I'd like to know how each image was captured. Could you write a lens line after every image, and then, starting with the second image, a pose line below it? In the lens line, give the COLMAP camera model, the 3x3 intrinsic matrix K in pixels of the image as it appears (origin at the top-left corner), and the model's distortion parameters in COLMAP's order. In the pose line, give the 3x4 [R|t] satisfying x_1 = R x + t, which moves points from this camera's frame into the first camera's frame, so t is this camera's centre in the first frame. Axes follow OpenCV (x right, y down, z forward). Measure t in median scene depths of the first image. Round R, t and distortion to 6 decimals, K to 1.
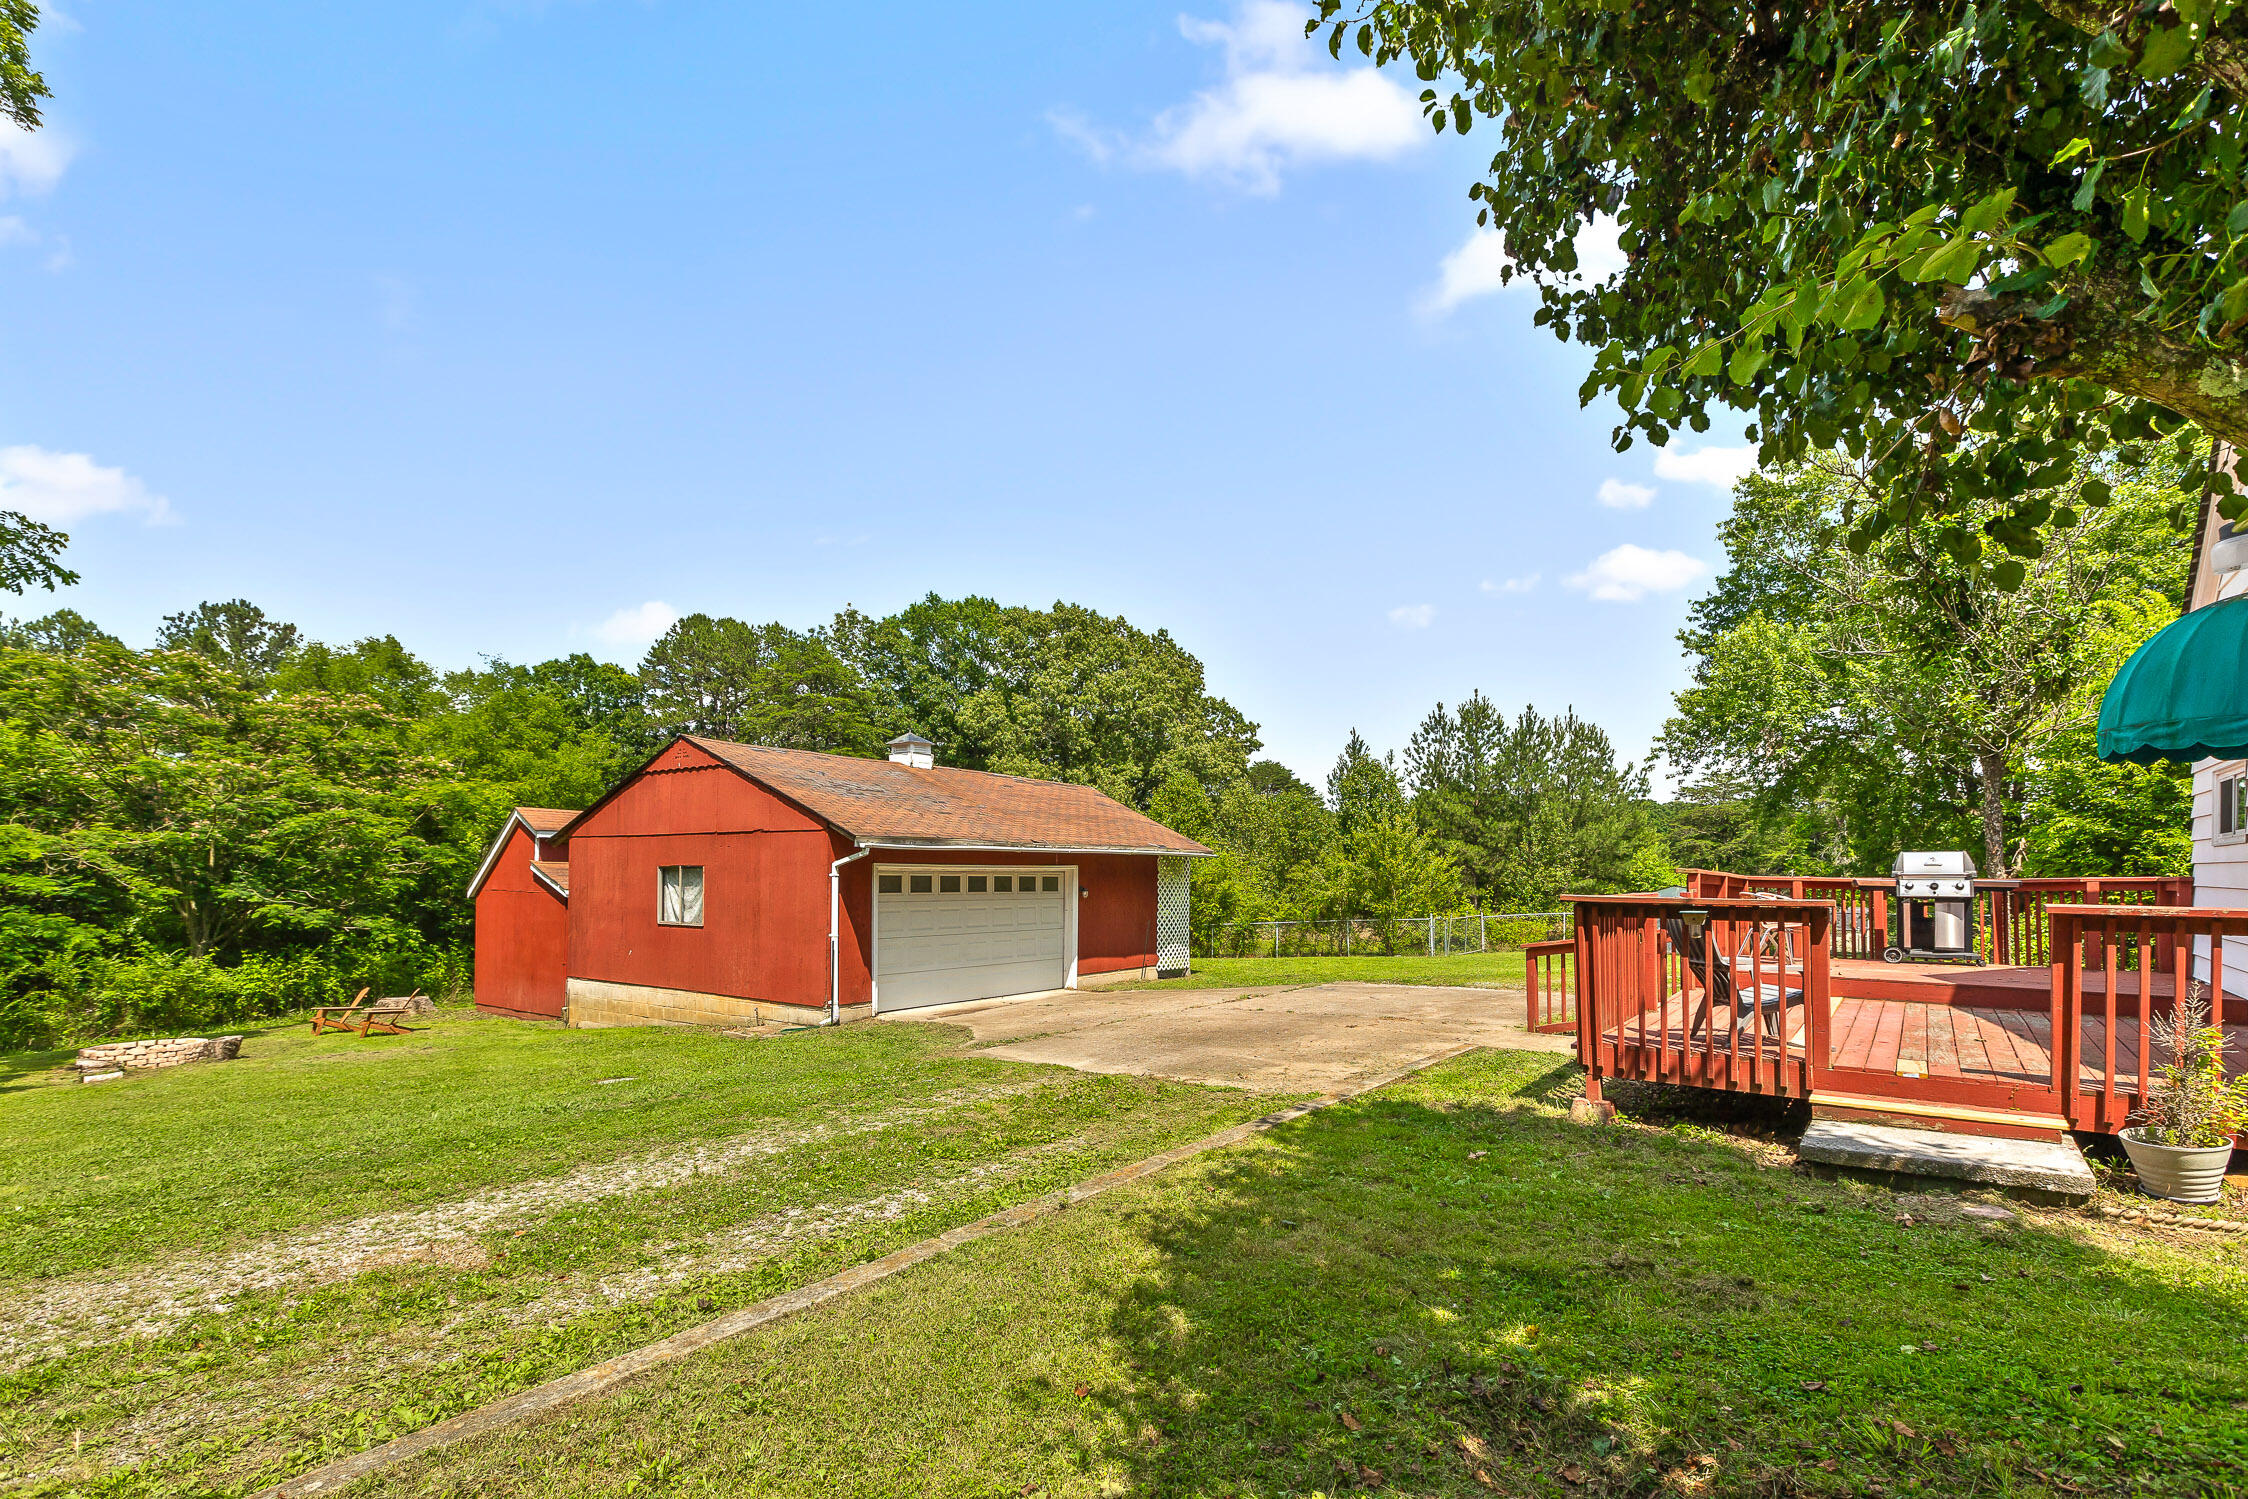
lens RADIAL K [[1053.6, 0, 1115.5], [0, 1053.6, 877.5], [0, 0, 1]] dist [-0.000965, 0.000195]
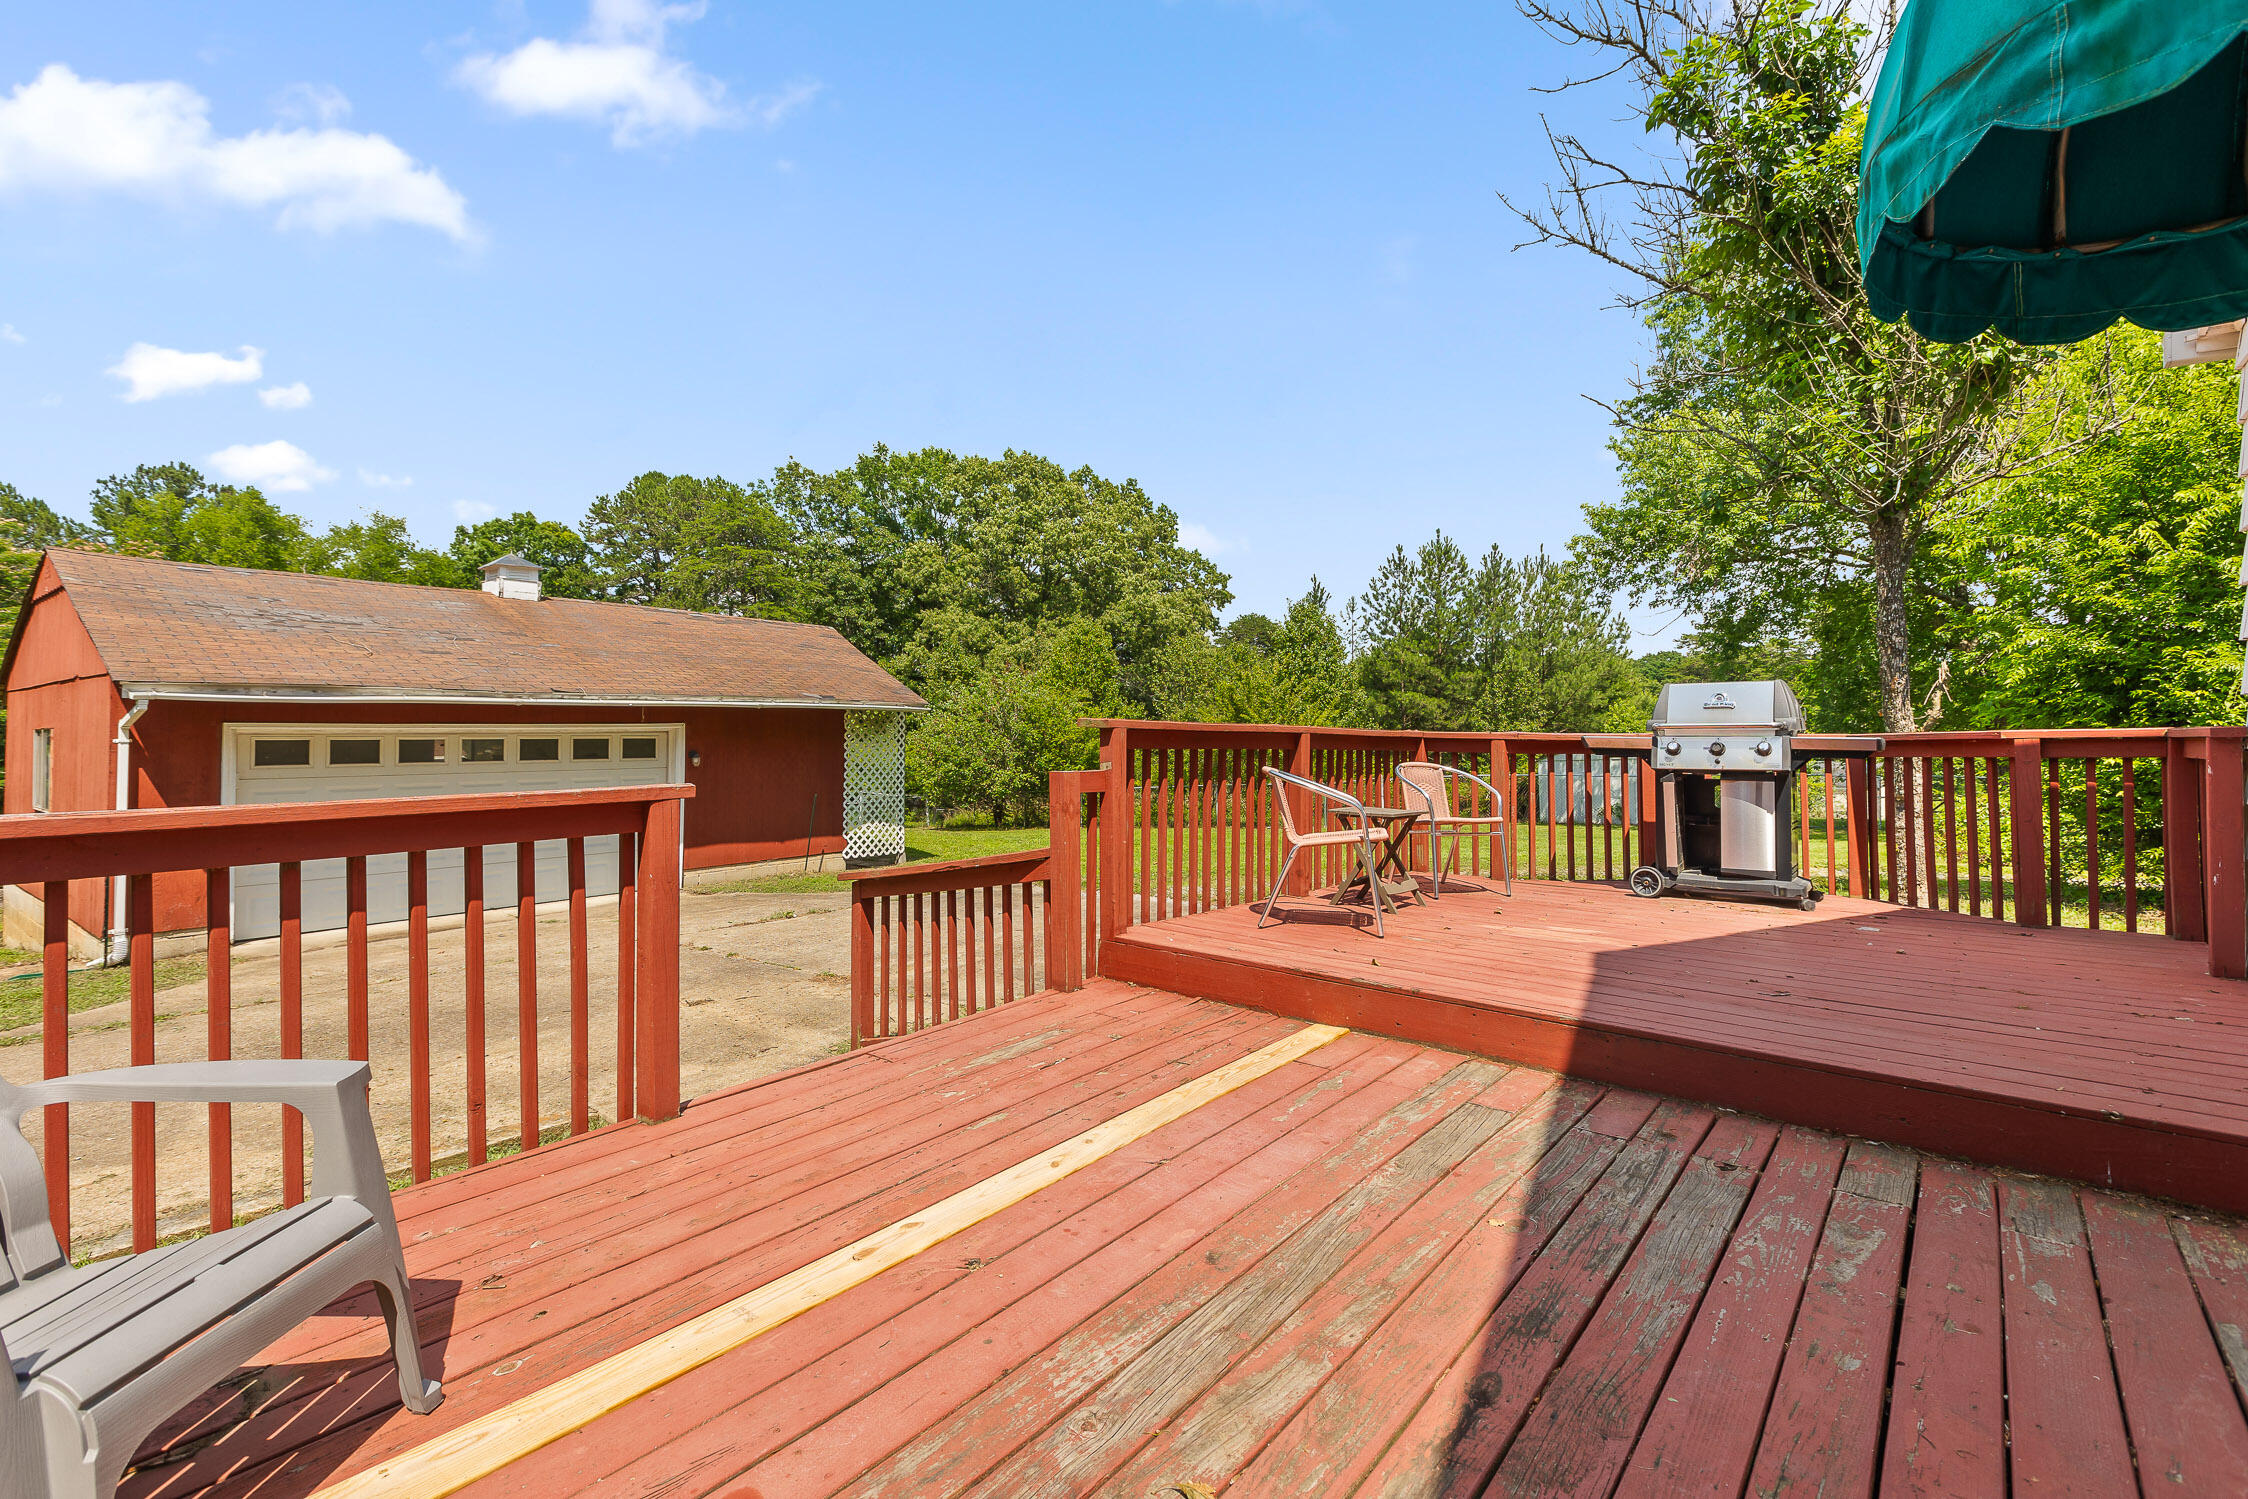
lens RADIAL K [[1007.8, 0, 1122.4], [0, 1007.8, 728.4], [0, 0, 1]] dist [0.001752, 0.000149]
pose [[0.998782, -0.008370, -0.048620, 0.196627], [0.008043, 0.999944, -0.006911, -0.000237], [0.048675, 0.006511, 0.998793, 0.190469]]
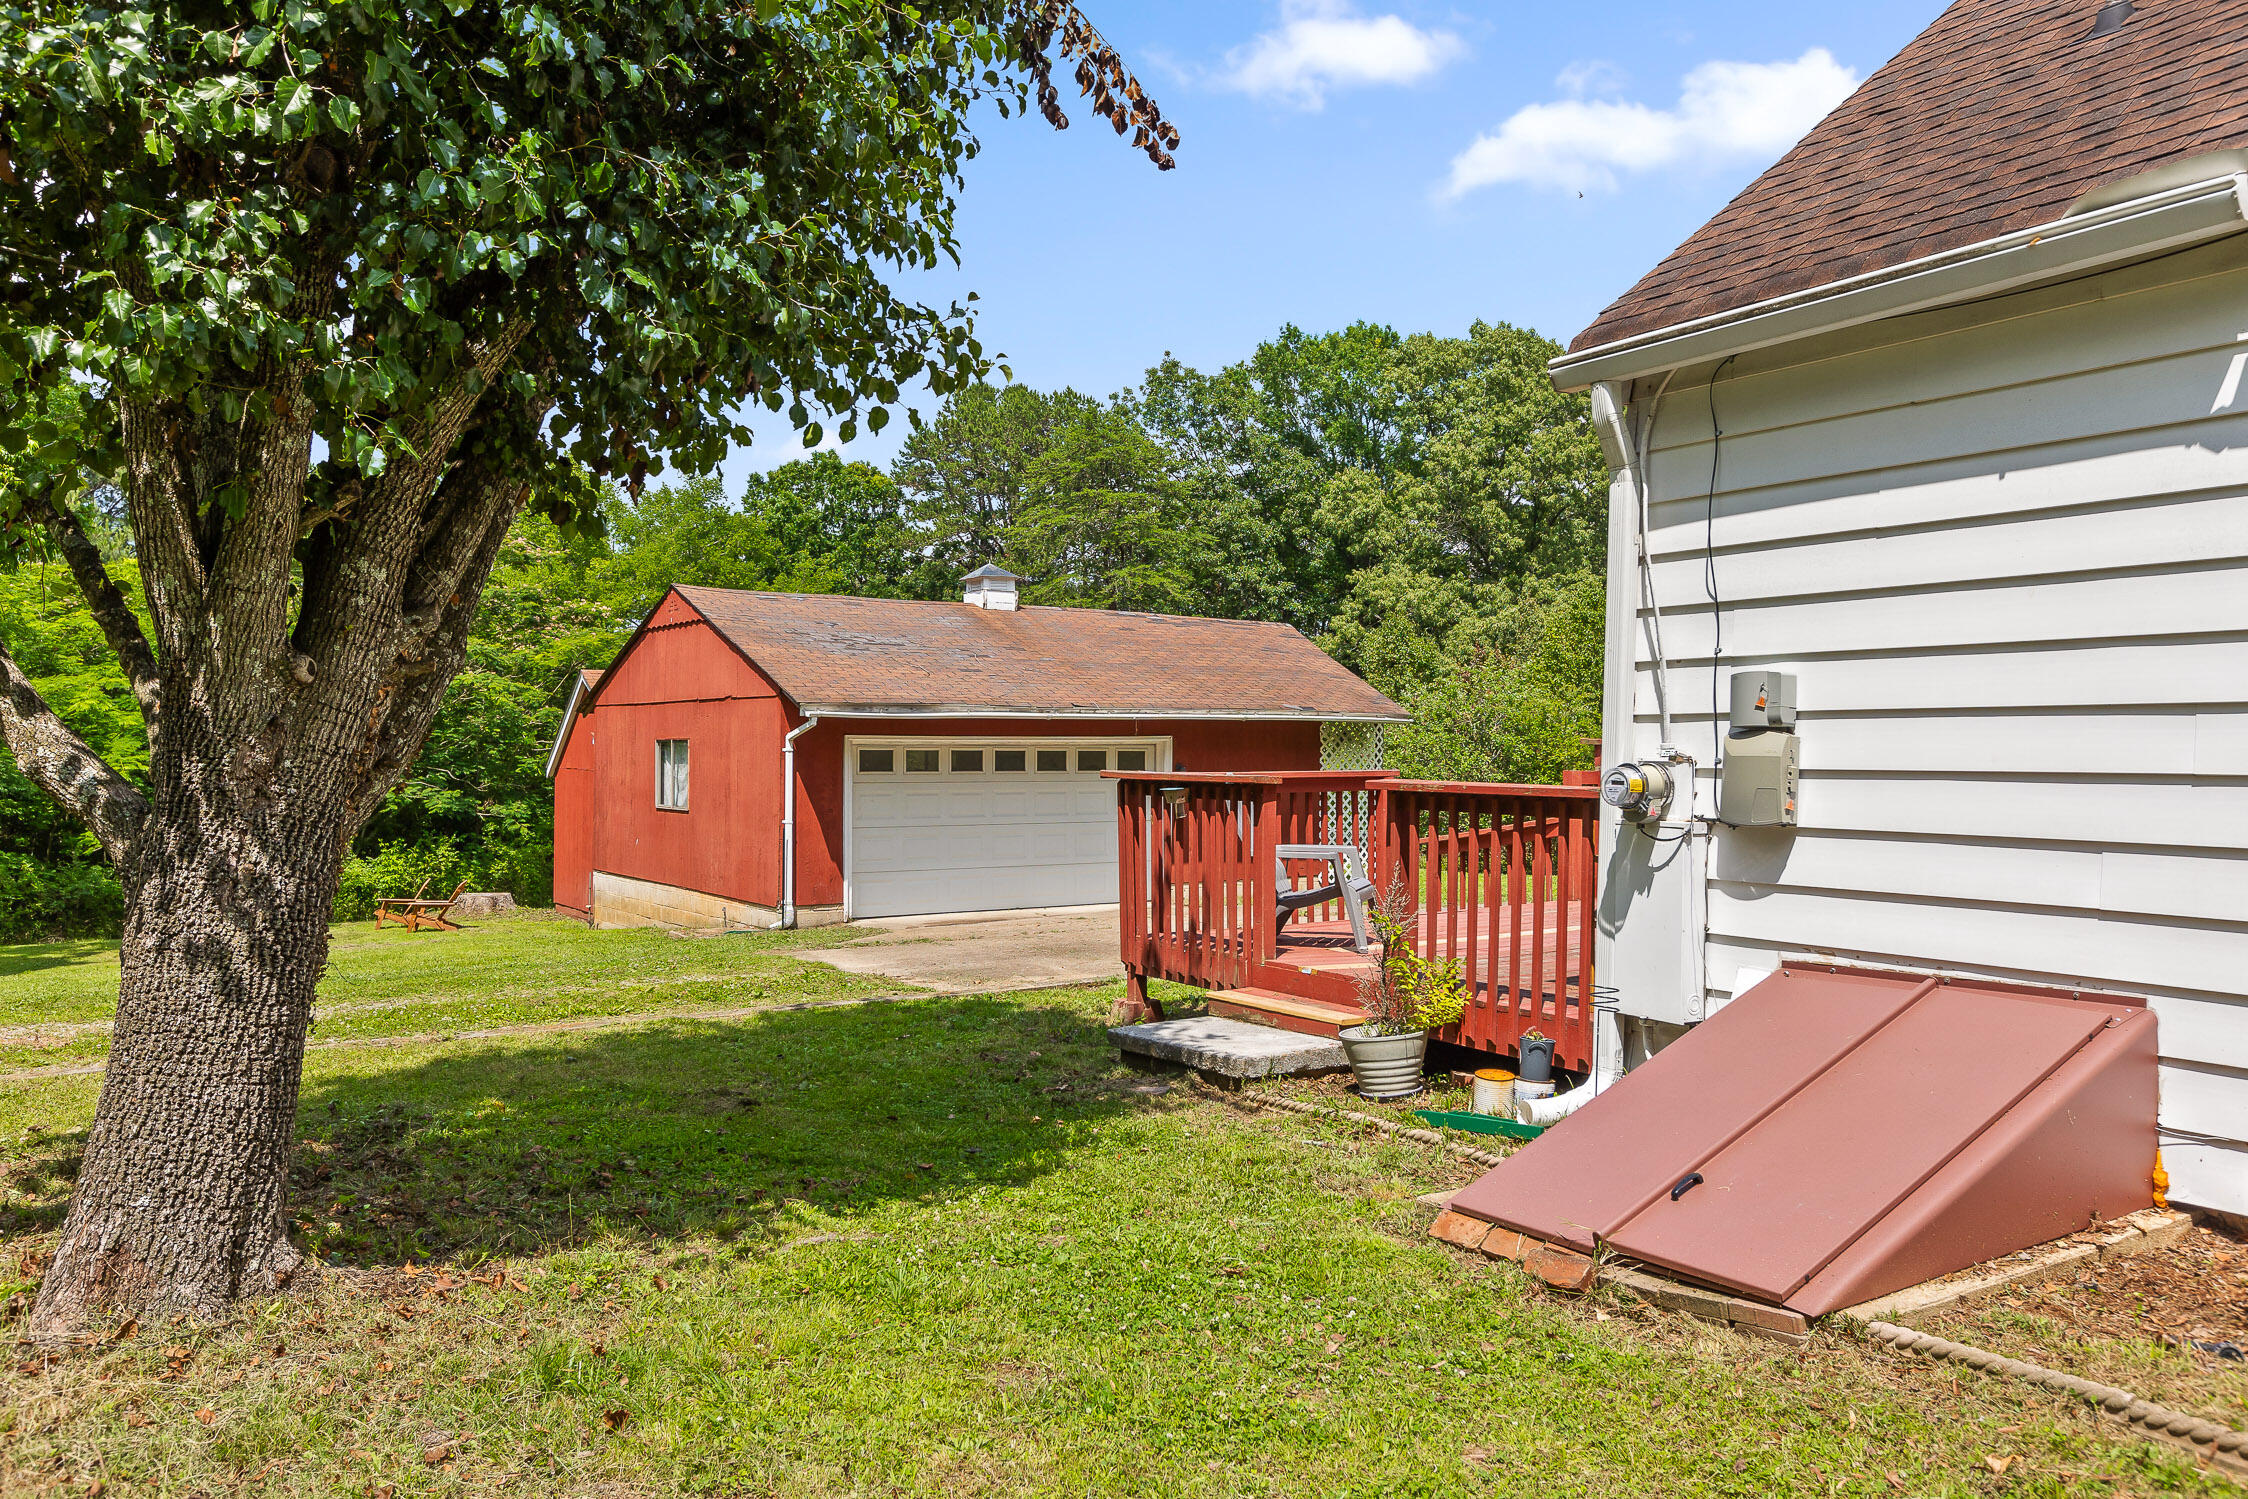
lens RADIAL K [[1692.2, 0, 1124.0], [0, 1692.2, 749.5], [0, 0, 1]] dist [-0.006218, -0.000958]
pose [[0.936348, -0.001776, -0.351068, 0.222999], [0.001032, 0.999997, -0.002307, 0.000398], [0.351071, 0.001797, 0.936347, -0.081123]]
